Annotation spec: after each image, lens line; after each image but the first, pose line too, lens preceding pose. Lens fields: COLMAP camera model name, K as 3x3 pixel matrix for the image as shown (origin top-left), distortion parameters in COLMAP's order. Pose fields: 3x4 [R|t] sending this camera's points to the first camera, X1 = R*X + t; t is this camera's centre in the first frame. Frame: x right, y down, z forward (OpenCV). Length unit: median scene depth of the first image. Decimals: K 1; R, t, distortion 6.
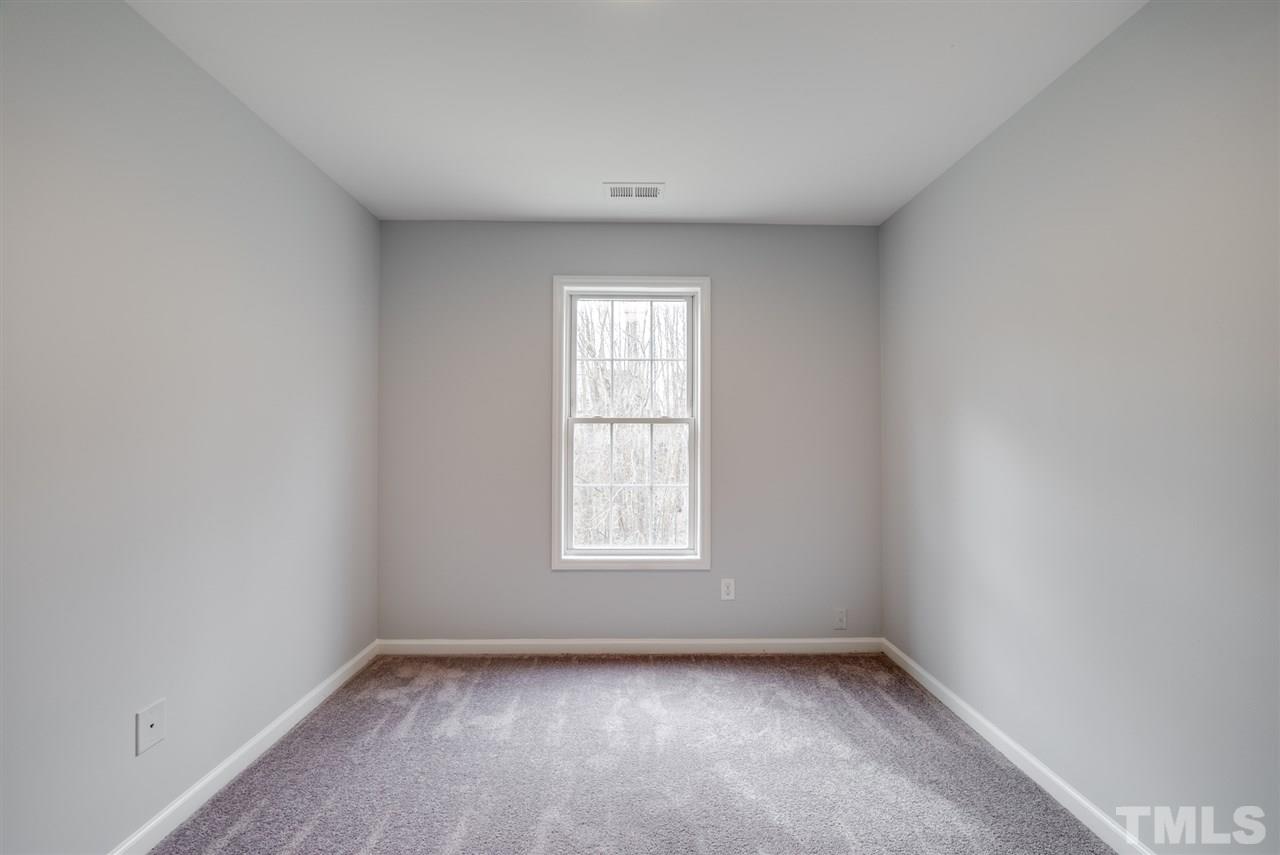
lens RADIAL K [[424.7, 0, 622.5], [0, 424.7, 432.0], [0, 0, 1]] dist [-0.001558, -0.000134]
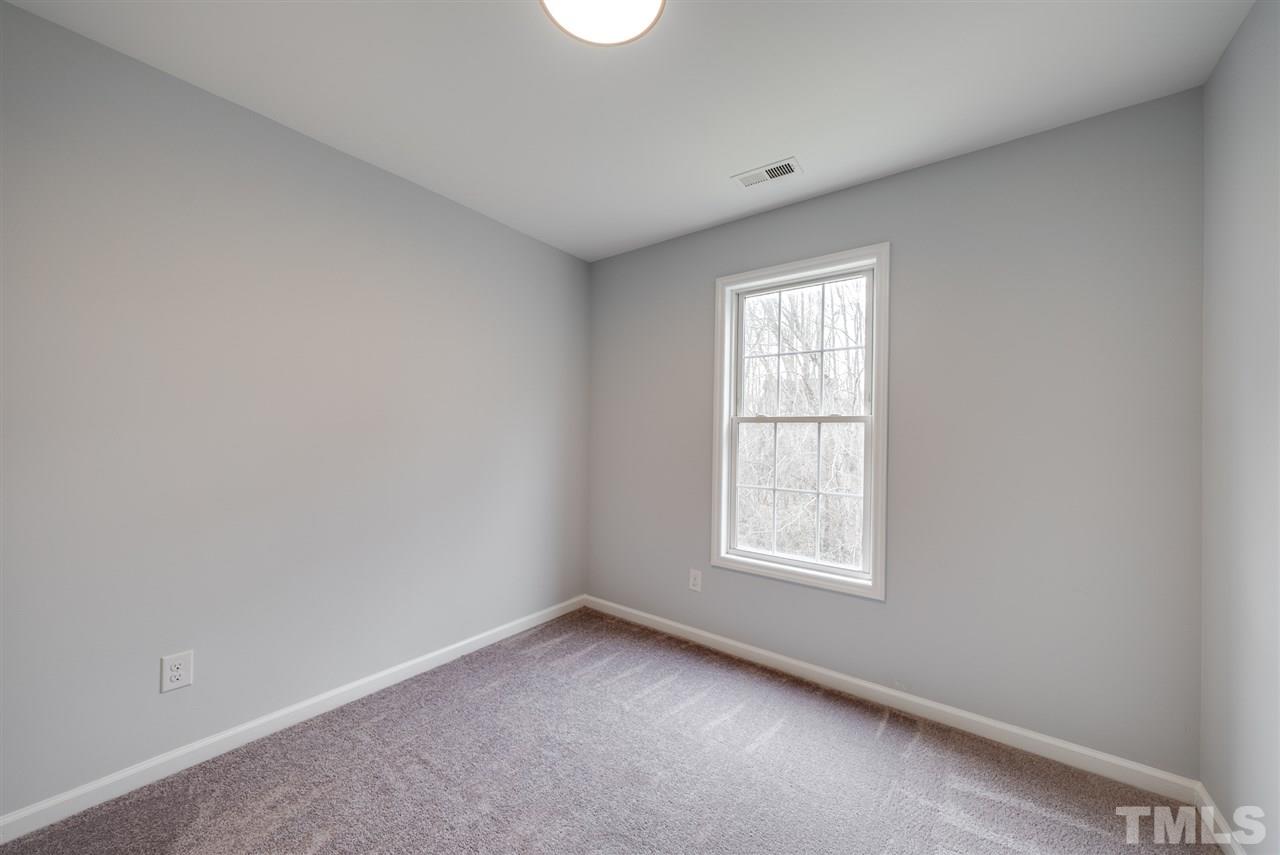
lens RADIAL K [[461.9, 0, 635.4], [0, 461.9, 433.1], [0, 0, 1]] dist [-0.001425, -0.000312]
pose [[0.784563, 0.011215, -0.619947, 0.367259], [-0.009168, 0.999937, 0.006487, -0.000977], [0.619981, 0.000595, 0.784617, 0.005371]]
